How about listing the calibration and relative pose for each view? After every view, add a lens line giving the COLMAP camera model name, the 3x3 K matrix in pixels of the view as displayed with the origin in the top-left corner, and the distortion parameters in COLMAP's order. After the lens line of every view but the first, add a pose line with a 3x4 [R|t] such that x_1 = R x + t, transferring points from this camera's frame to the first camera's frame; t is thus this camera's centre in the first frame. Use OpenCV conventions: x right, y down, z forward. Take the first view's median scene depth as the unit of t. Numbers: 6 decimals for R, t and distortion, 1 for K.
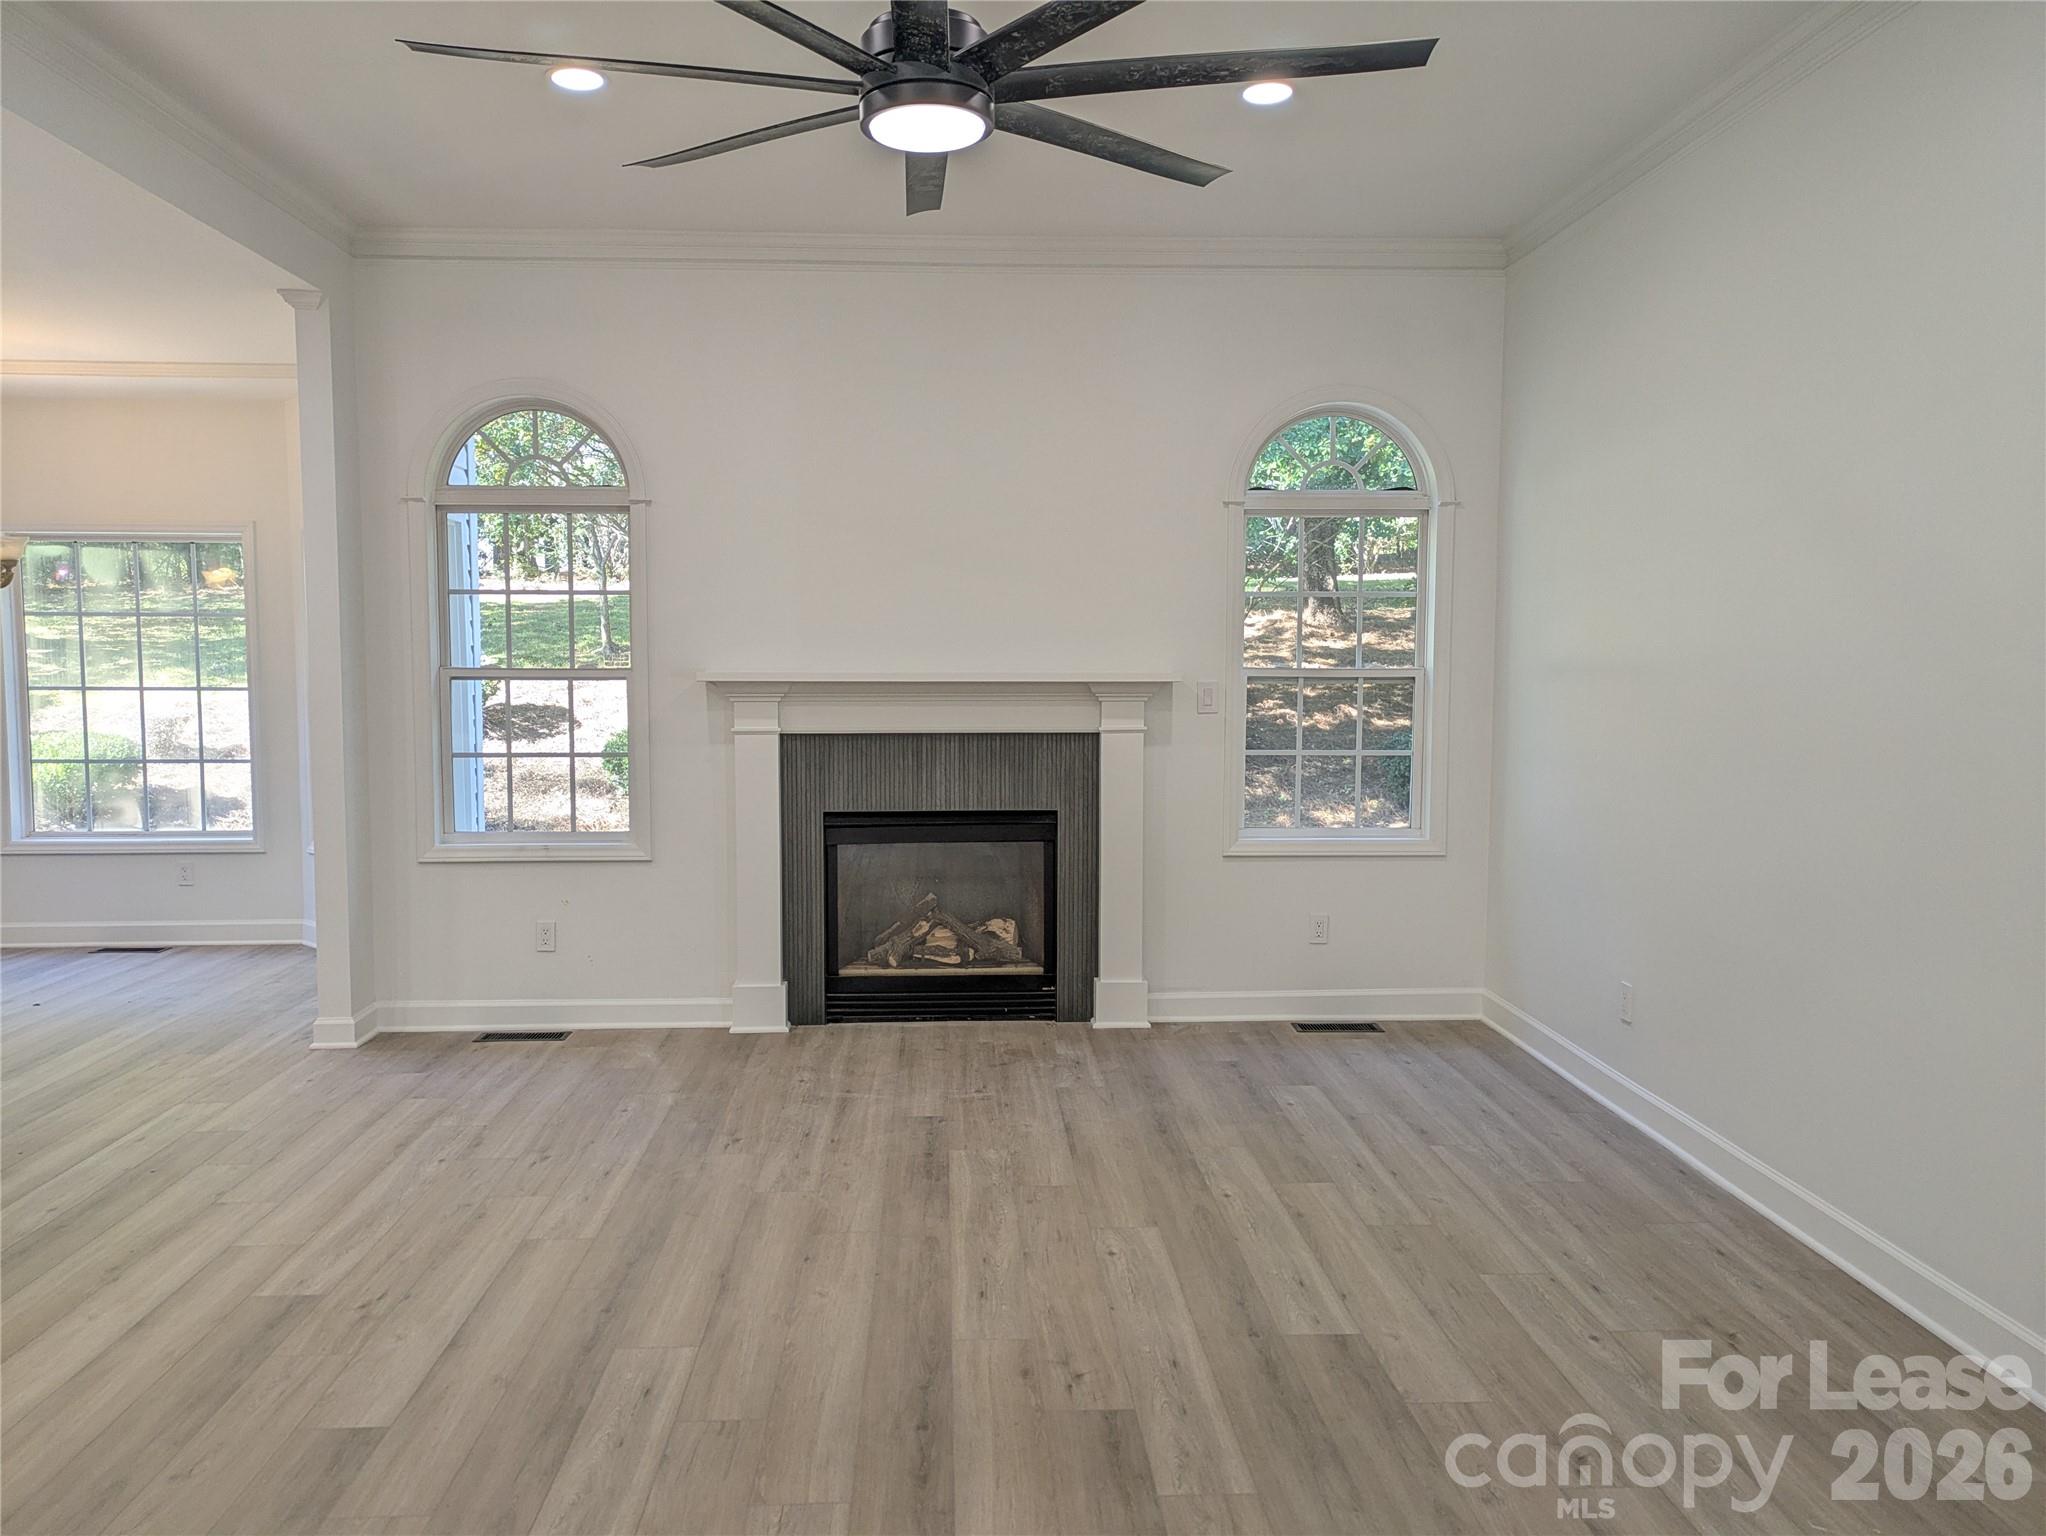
lens RADIAL K [[1498.3, 0, 1011.2], [0, 1498.3, 765.3], [0, 0, 1]] dist [0.055418, -0.047384]
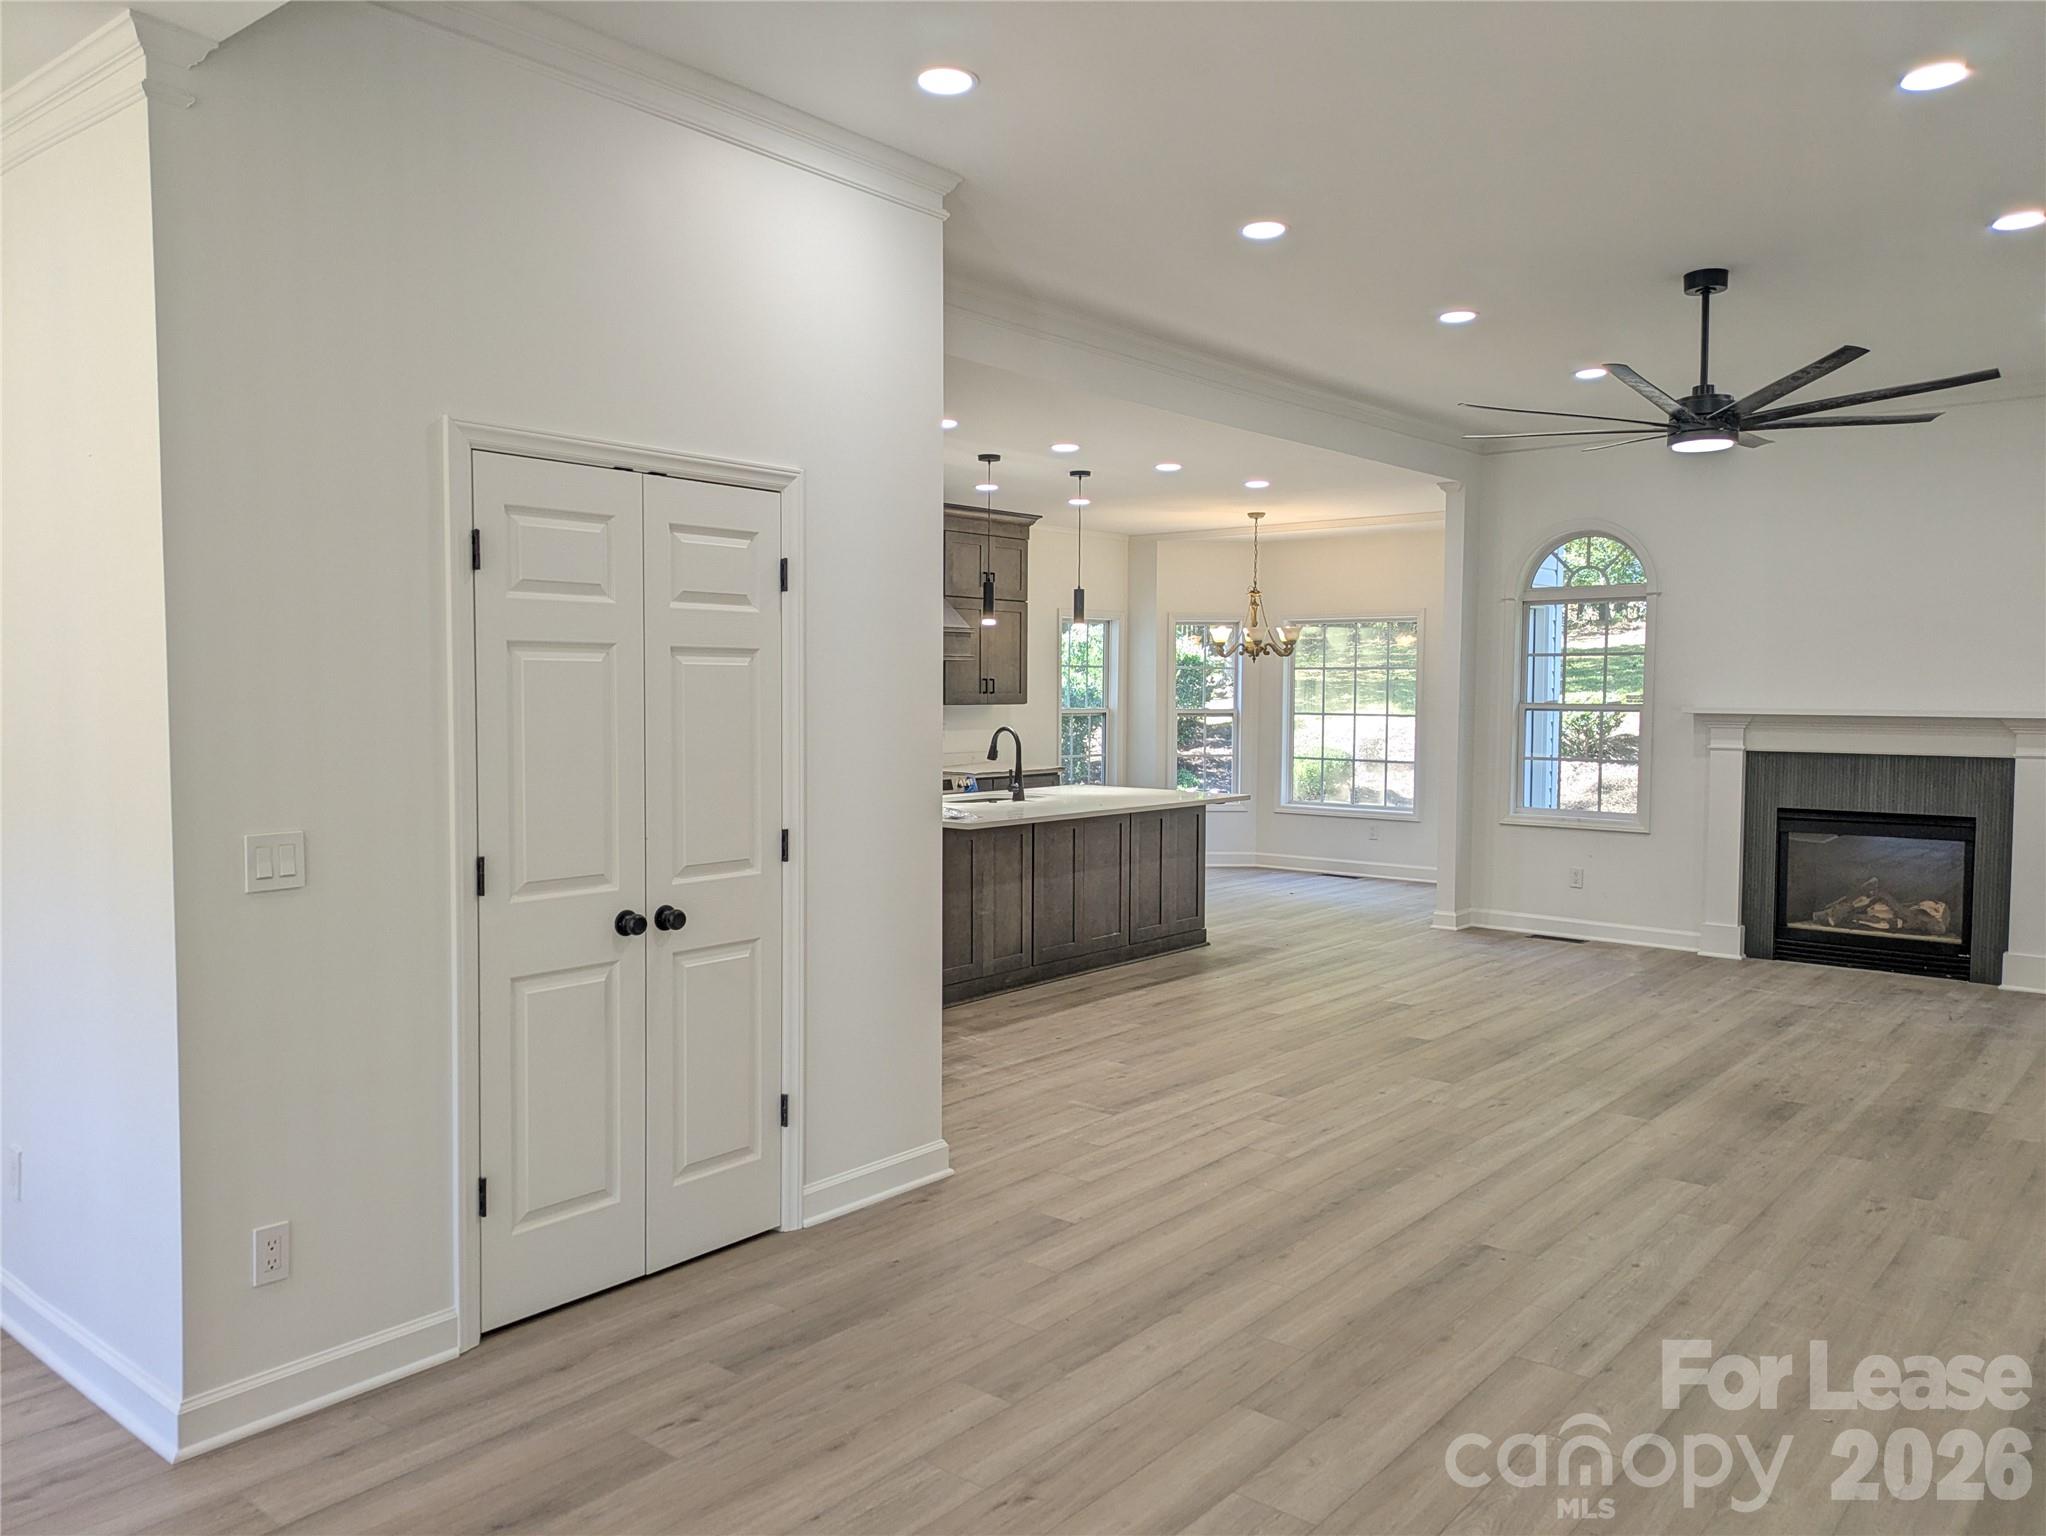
lens RADIAL K [[1498.3, 0, 1011.0], [0, 1498.3, 771.7], [0, 0, 1]] dist [0.055418, -0.047384]
pose [[0.733823, 0.041633, -0.678064, 0.307448], [-0.054899, 0.998490, 0.001894, 0.034057], [0.677119, 0.035835, 0.735000, -0.527170]]
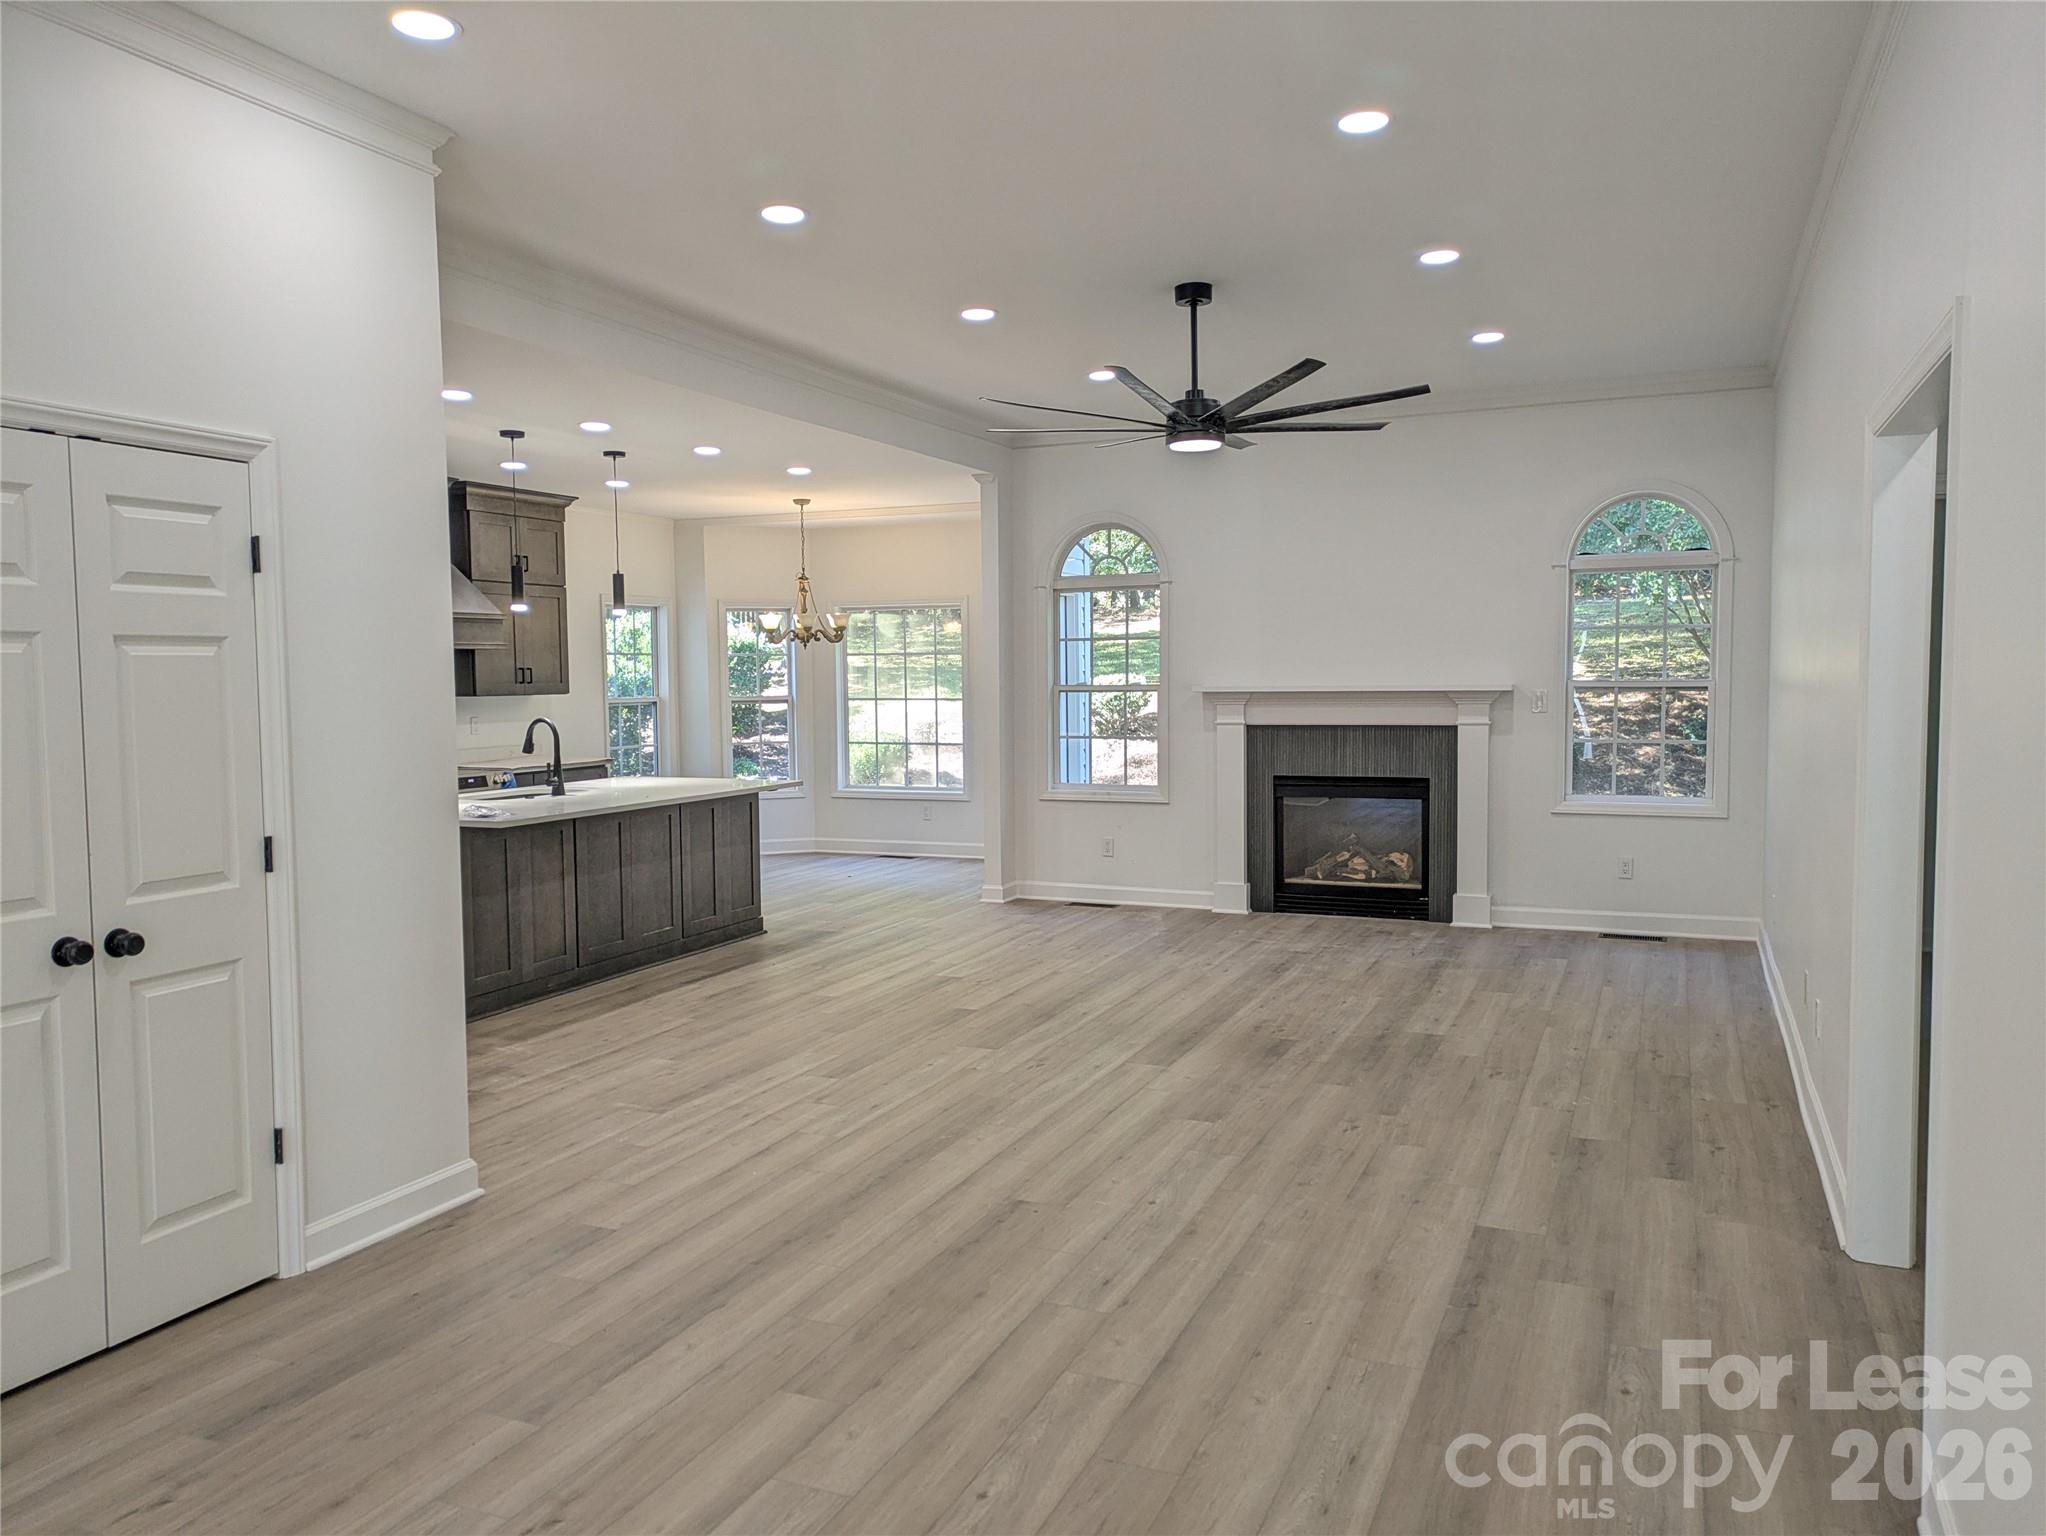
lens RADIAL K [[1498.3, 0, 1008.8], [0, 1498.3, 769.9], [0, 0, 1]] dist [0.055418, -0.047384]
pose [[0.895813, 0.019095, -0.444020, 0.319100], [-0.022225, 0.999751, -0.001844, 0.034208], [0.443875, 0.011520, 0.896015, -0.517023]]
